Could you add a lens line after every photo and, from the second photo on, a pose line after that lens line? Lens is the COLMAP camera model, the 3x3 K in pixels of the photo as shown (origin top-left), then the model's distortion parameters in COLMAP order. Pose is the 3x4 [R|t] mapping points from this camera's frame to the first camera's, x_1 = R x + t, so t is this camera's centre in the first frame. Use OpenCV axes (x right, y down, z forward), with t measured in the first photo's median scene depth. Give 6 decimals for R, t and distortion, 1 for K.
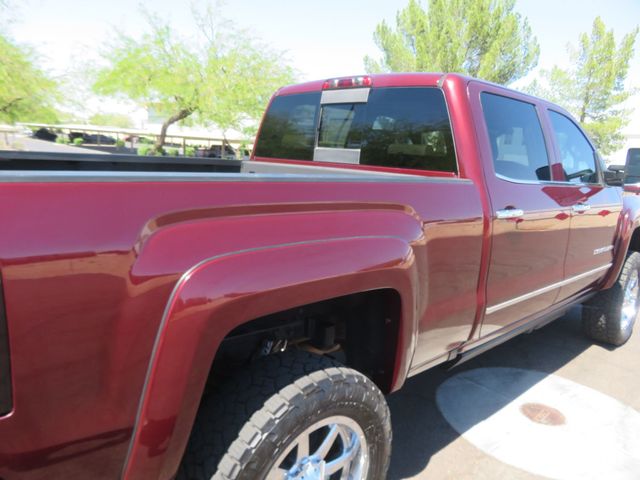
lens RADIAL K [[509.2, 0, 323.5], [0, 509.2, 241.7], [0, 0, 1]] dist [0.003459, 0.007412]
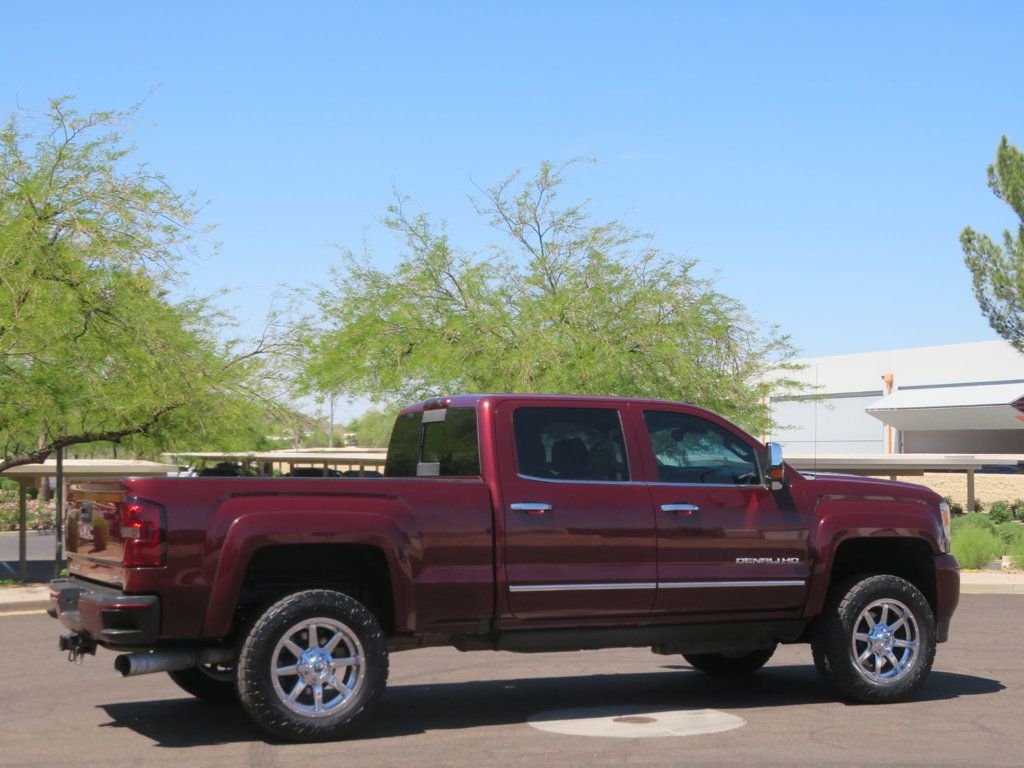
lens RADIAL K [[1734.6, 0, 512.0], [0, 1734.6, 384.0], [0, 0, 1]] dist [-0.036473, -0.061844]
pose [[0.943729, -0.073960, -0.322345, 0.260389], [-0.005725, 0.970875, -0.239520, 0.099262], [0.330671, 0.227887, 0.915819, -0.437999]]
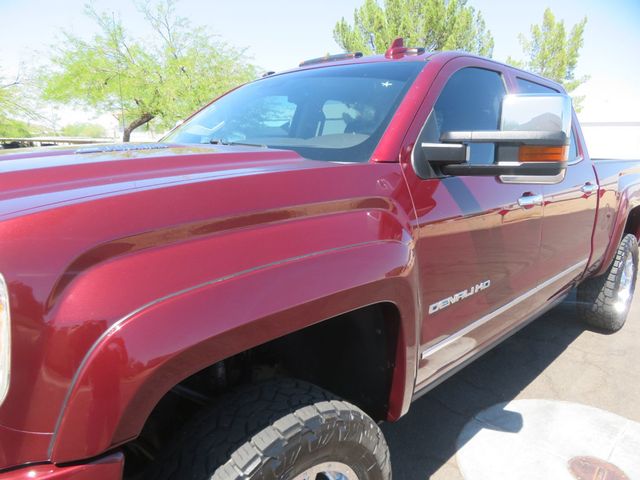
lens RADIAL K [[473.1, 0, 340.9], [0, 473.1, 258.6], [0, 0, 1]] dist [-0.060588, 0.040779]
pose [[0.993715, -0.067300, 0.089446, -0.001273], [0.062453, 0.996480, 0.055923, -0.009833], [-0.092895, -0.049985, 0.994420, 0.067212]]
